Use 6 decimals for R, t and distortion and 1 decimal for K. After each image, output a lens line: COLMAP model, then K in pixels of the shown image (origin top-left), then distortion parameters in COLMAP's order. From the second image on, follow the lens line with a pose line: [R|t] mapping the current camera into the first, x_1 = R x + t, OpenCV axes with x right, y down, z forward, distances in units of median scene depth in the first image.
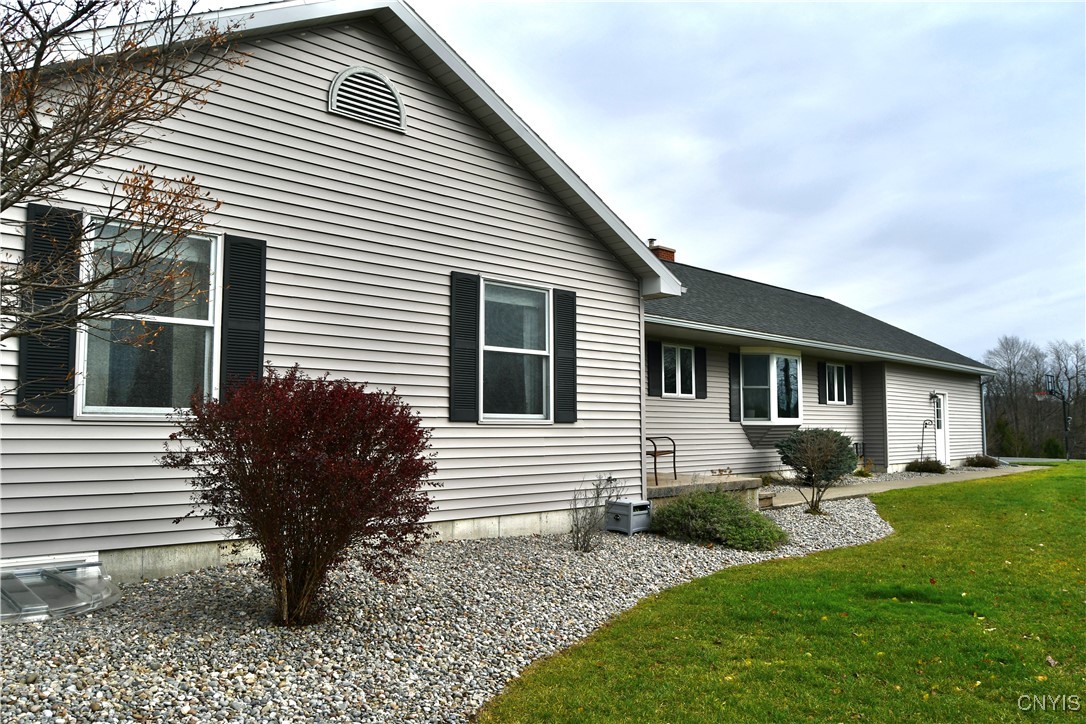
lens RADIAL K [[849.8, 0, 545.3], [0, 849.8, 362.1], [0, 0, 1]] dist [-0.088162, 0.028357]
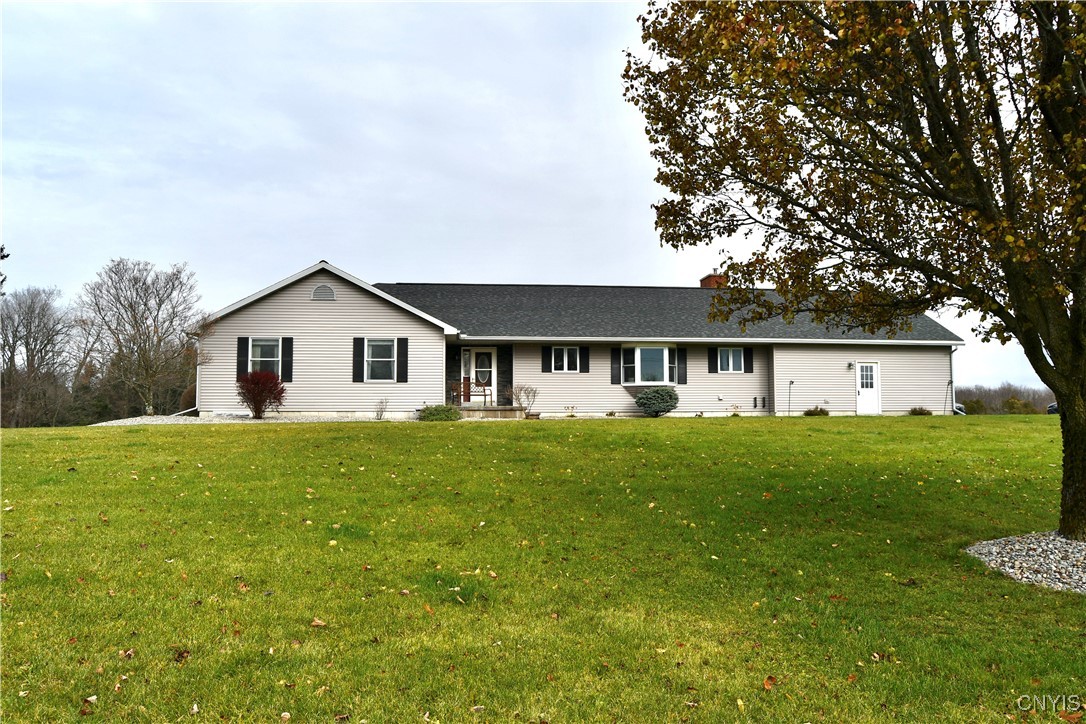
lens RADIAL K [[849.8, 0, 543.1], [0, 849.8, 361.0], [0, 0, 1]] dist [-0.088162, 0.028357]
pose [[0.786136, -0.052323, -0.615835, 1.344080], [0.054945, 0.998381, -0.014686, 0.040611], [0.615607, -0.022292, 0.787738, -0.625017]]
